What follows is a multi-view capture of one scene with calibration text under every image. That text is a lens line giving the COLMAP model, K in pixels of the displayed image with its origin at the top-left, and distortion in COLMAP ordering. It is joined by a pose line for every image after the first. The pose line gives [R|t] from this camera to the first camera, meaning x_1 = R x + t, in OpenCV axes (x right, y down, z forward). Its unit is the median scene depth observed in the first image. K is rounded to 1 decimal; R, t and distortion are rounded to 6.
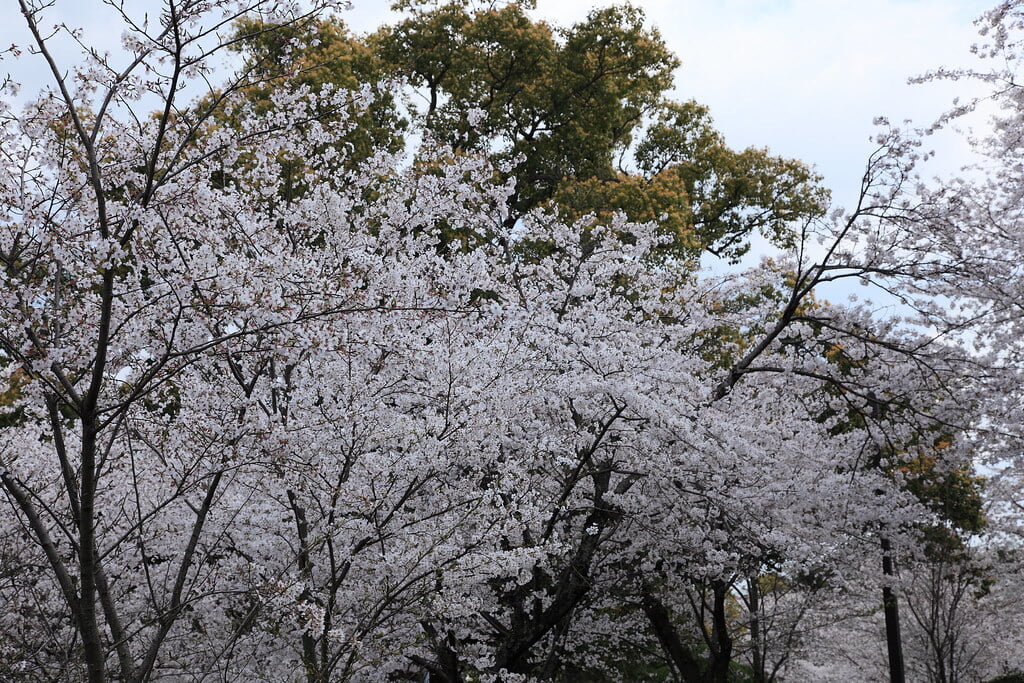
lens RADIAL K [[1377.8, 0, 512.0], [0, 1377.8, 341.5], [0, 0, 1]] dist [0.131930, -0.001923]
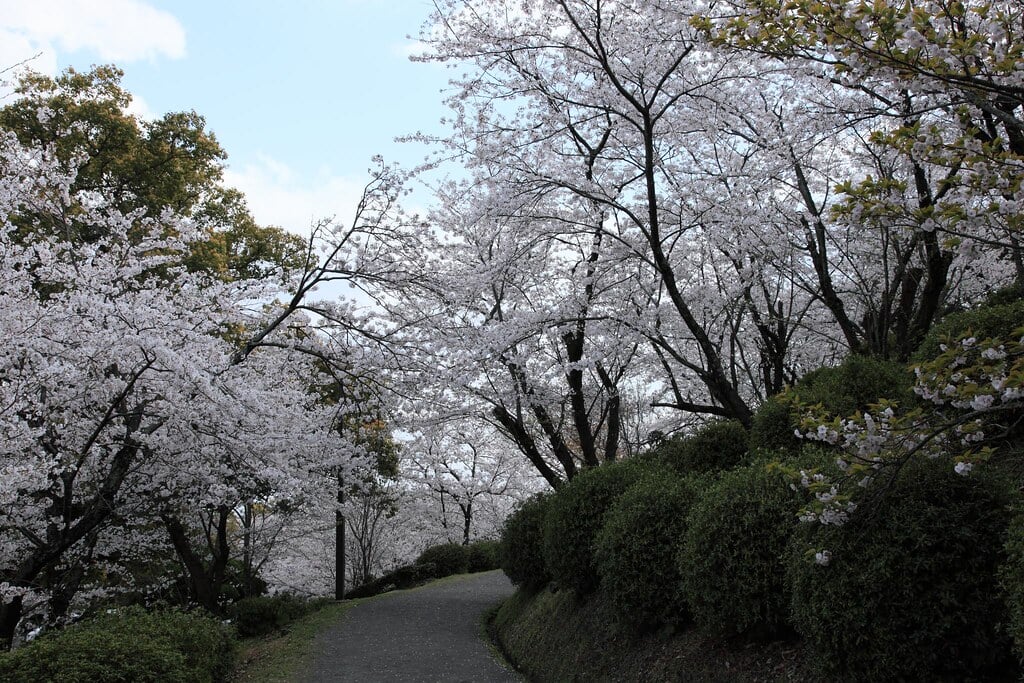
lens RADIAL K [[1107.9, 0, 512.0], [0, 1107.9, 341.5], [0, 0, 1]] dist [0.001285, 0.165404]
pose [[0.921343, 0.075702, 0.381309, -0.019878], [-0.084773, 0.996376, 0.007021, -0.021875], [-0.379395, -0.038793, 0.924421, -0.120568]]
